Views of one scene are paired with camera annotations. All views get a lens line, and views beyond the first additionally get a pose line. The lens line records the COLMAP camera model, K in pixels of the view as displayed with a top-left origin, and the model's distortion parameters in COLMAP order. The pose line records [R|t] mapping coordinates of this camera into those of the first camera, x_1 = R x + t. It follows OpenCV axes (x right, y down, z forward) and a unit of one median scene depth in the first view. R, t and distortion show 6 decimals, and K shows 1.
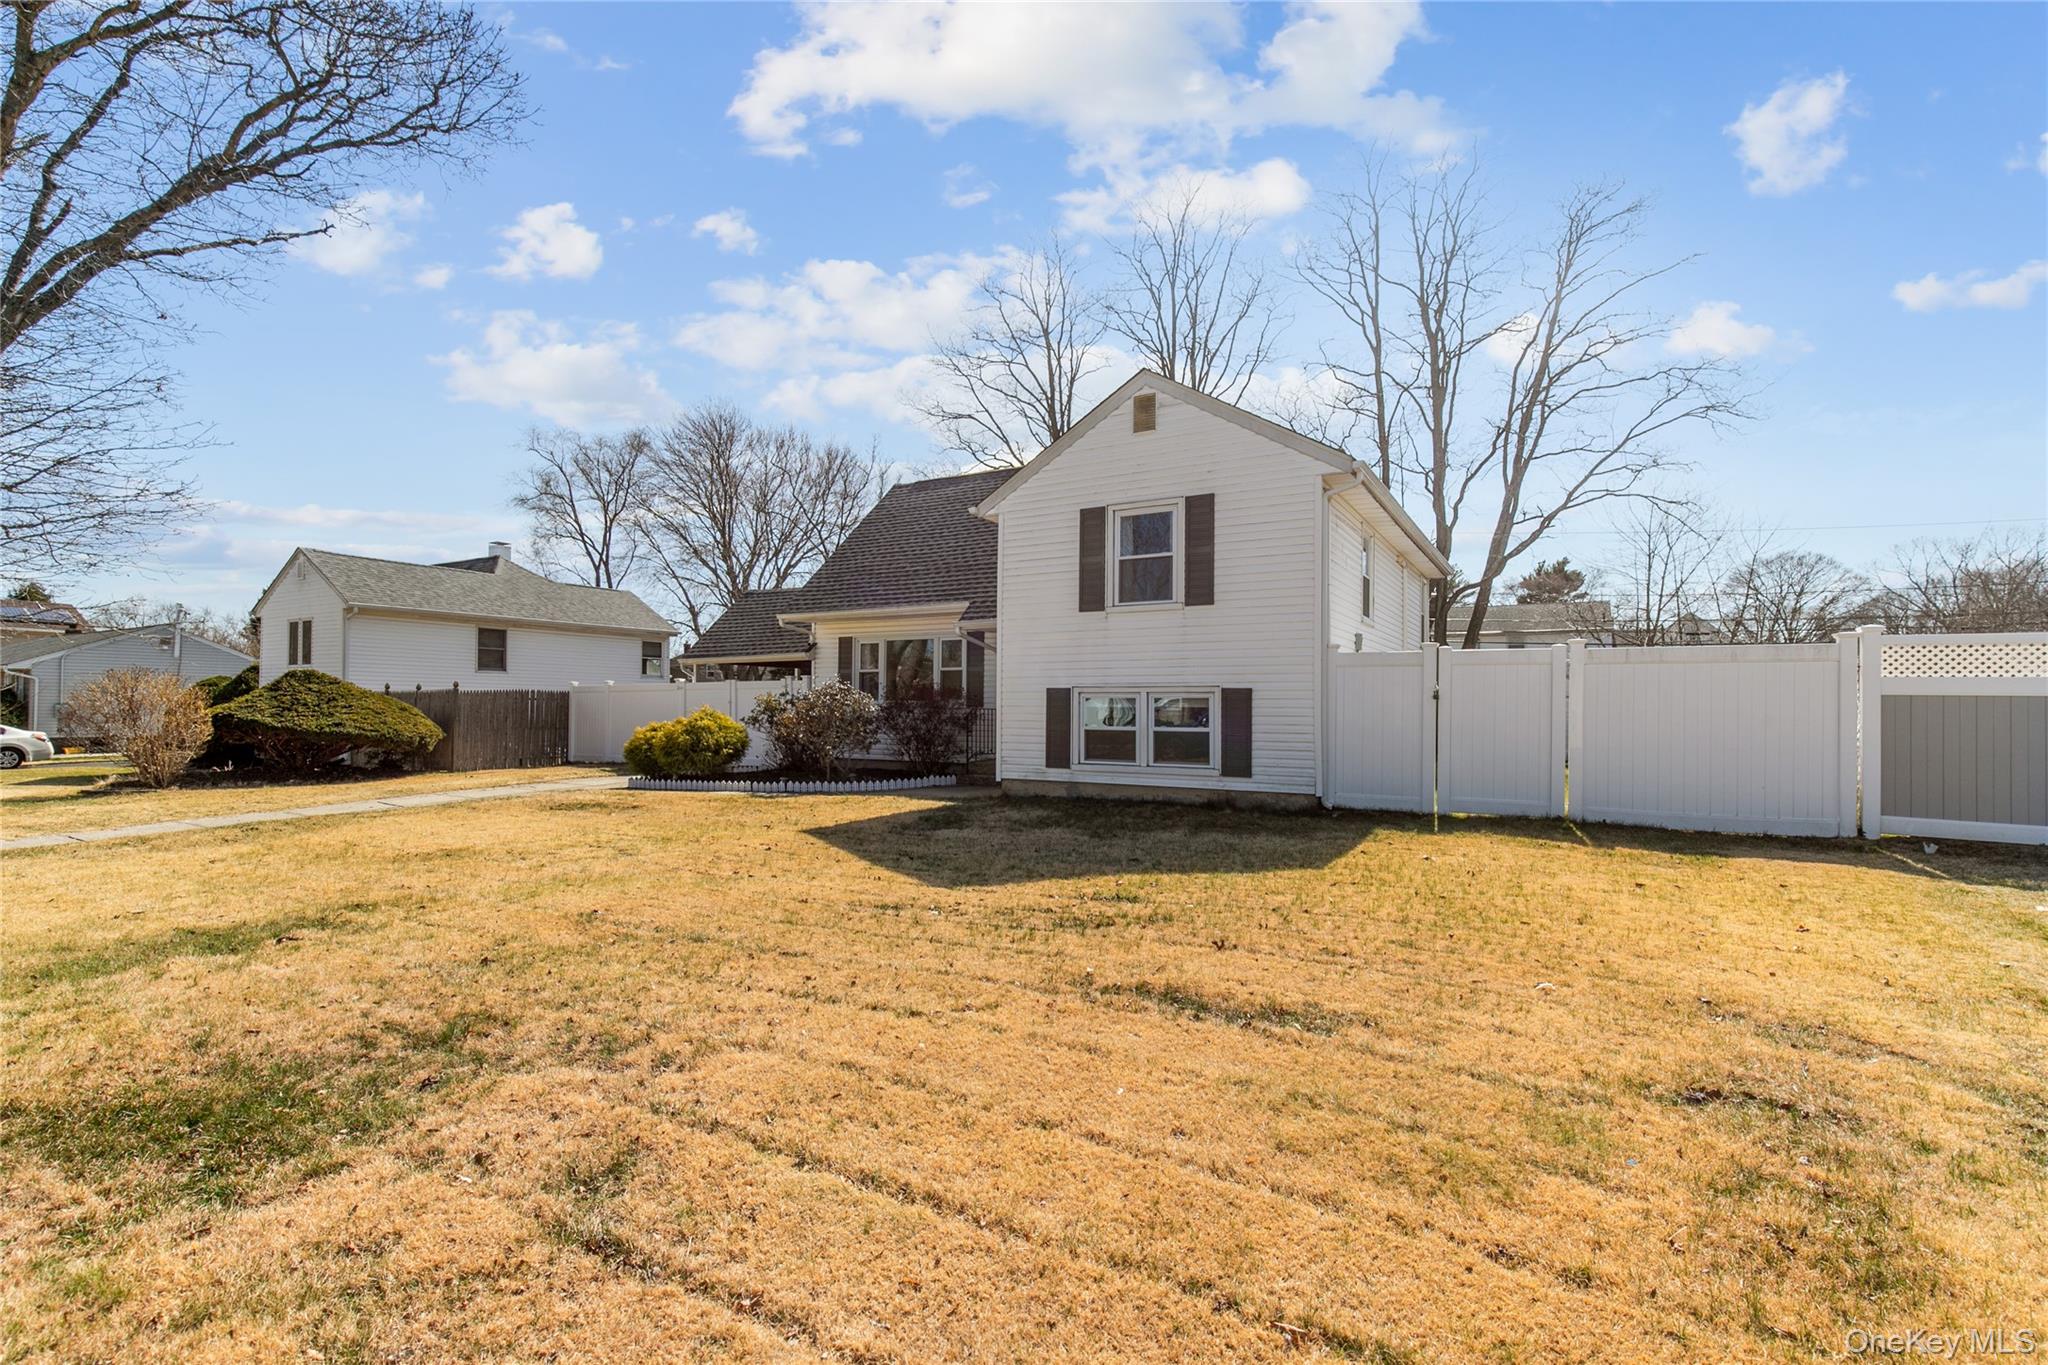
lens RADIAL K [[924.4, 0, 1023.8], [0, 924.4, 687.5], [0, 0, 1]] dist [0.005992, 0.000337]
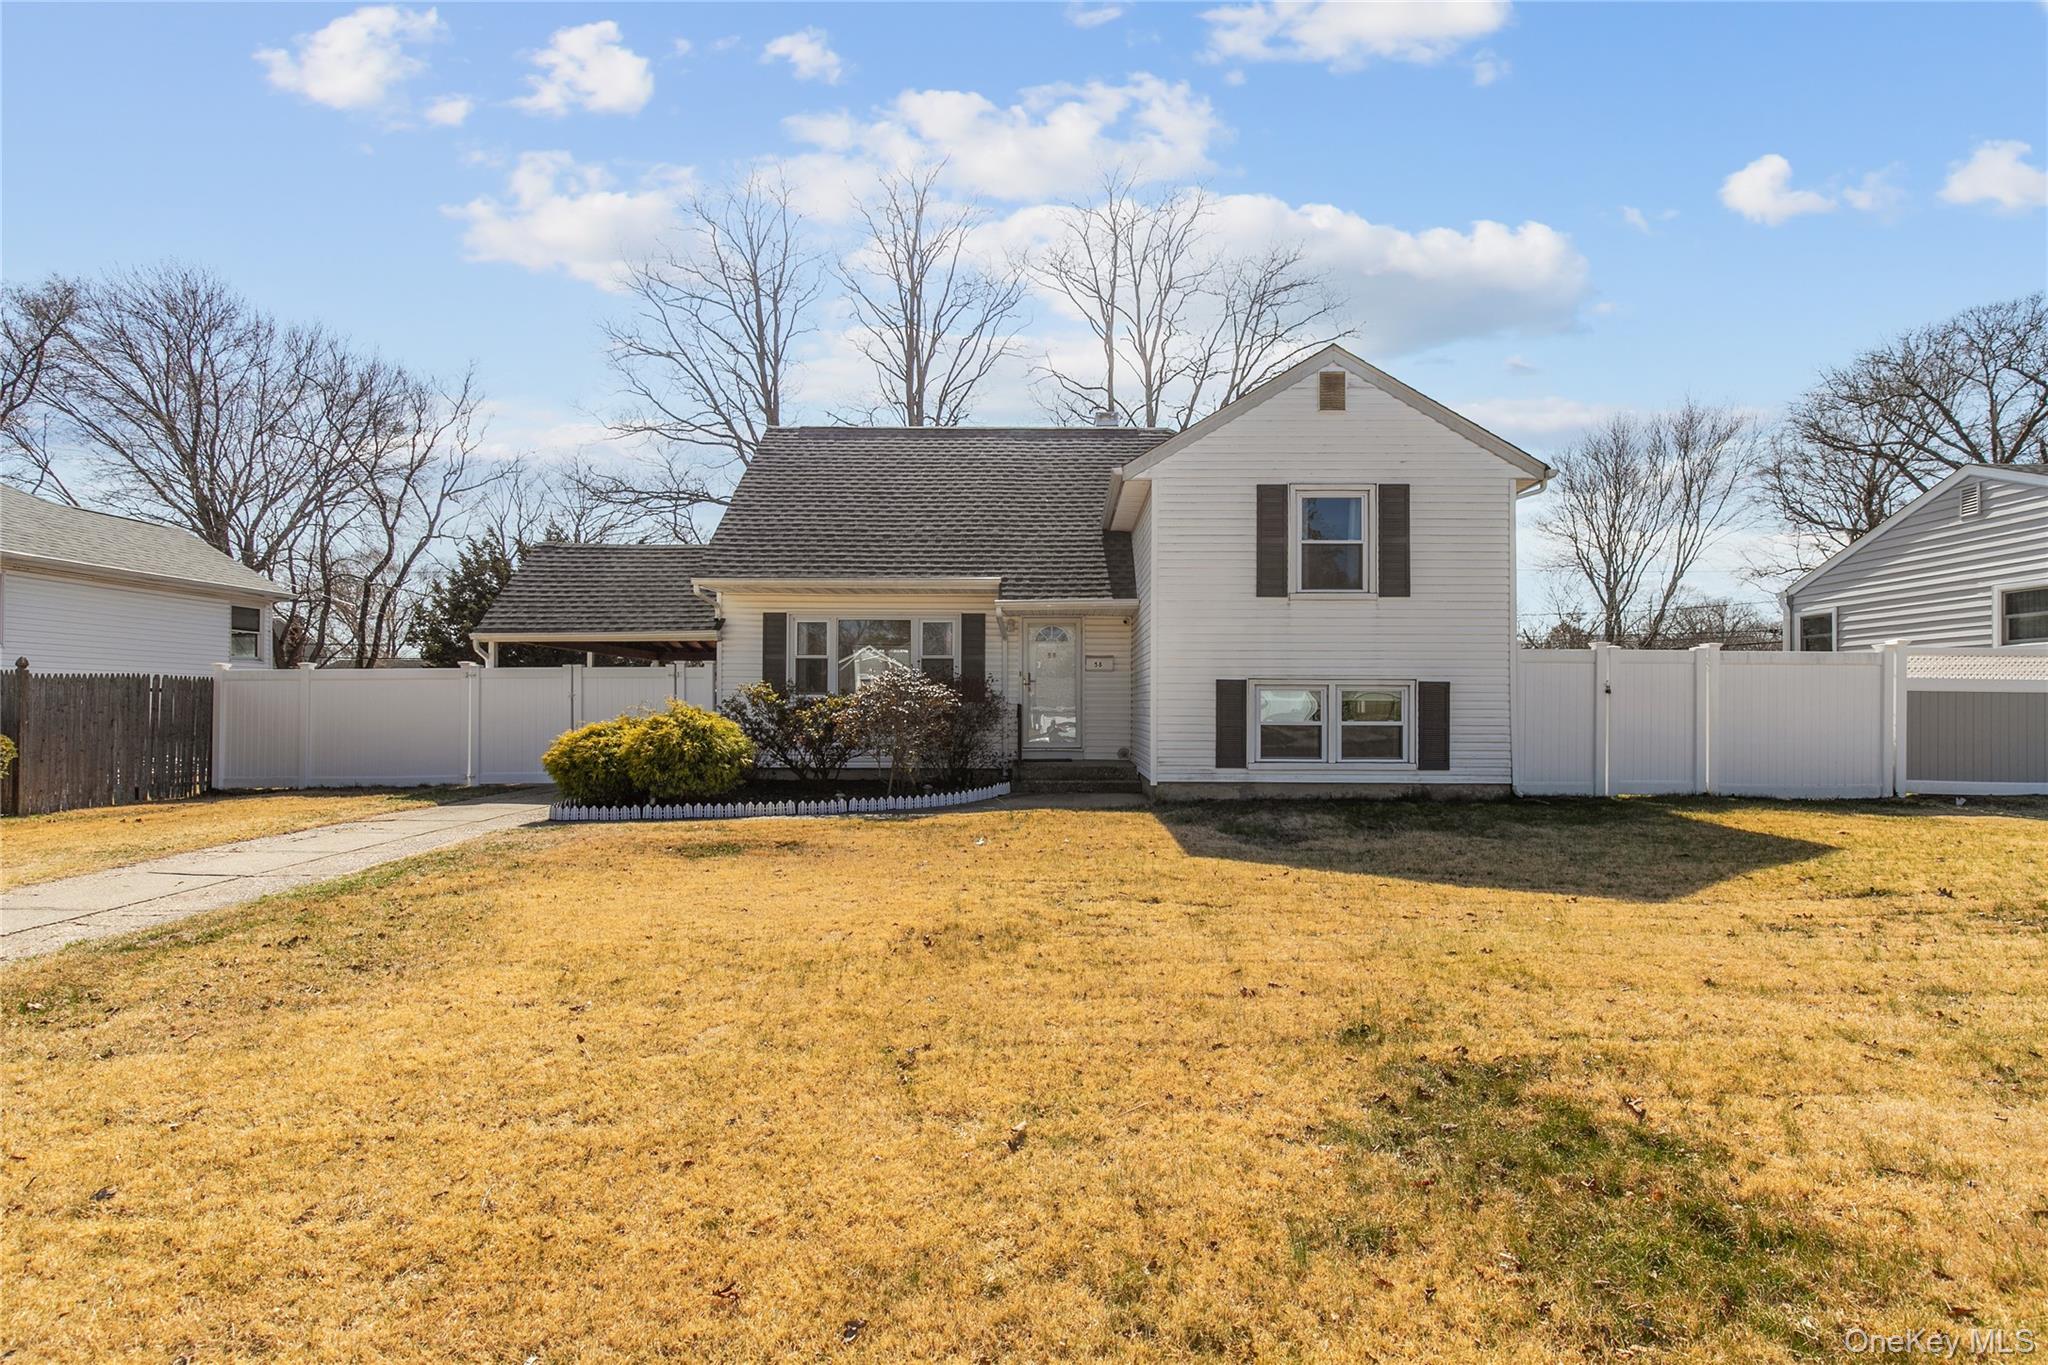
lens RADIAL K [[924.4, 0, 1036.7], [0, 924.4, 696.2], [0, 0, 1]] dist [0.005992, 0.000337]
pose [[0.867500, 0.003715, 0.497423, -0.588535], [-0.009133, 0.999923, 0.008460, 0.011059], [-0.497353, -0.011882, 0.867467, 0.314258]]
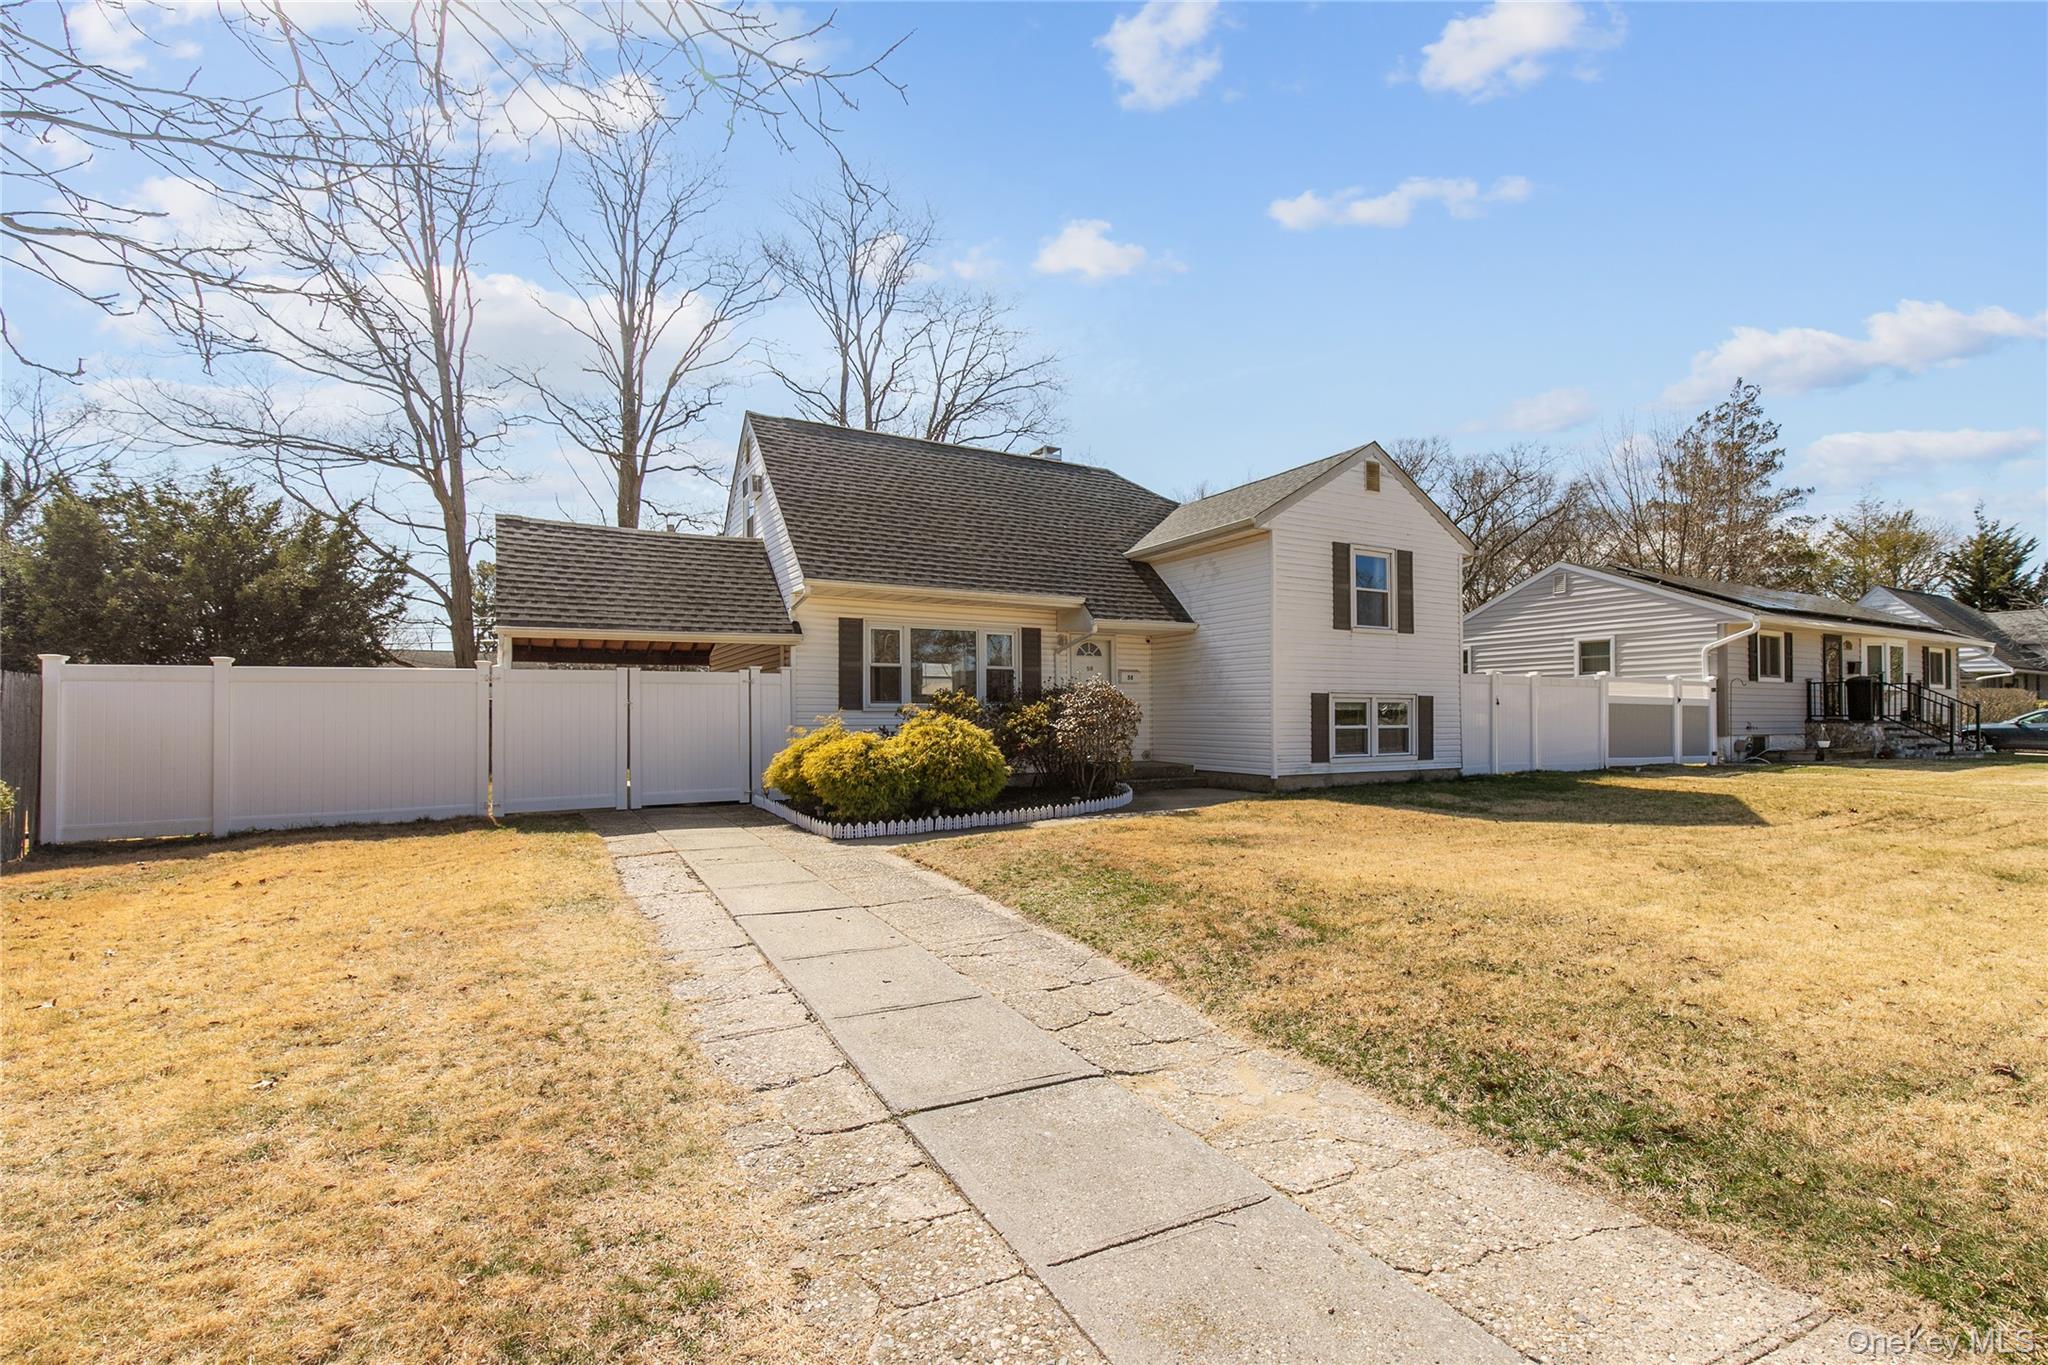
lens RADIAL K [[924.4, 0, 1030.5], [0, 924.4, 696.2], [0, 0, 1]] dist [0.005992, 0.000337]
pose [[0.505872, 0.011741, 0.862529, -1.160781], [-0.014584, 0.999881, -0.005057, 0.015705], [-0.862485, -0.010022, 0.505983, 0.740525]]
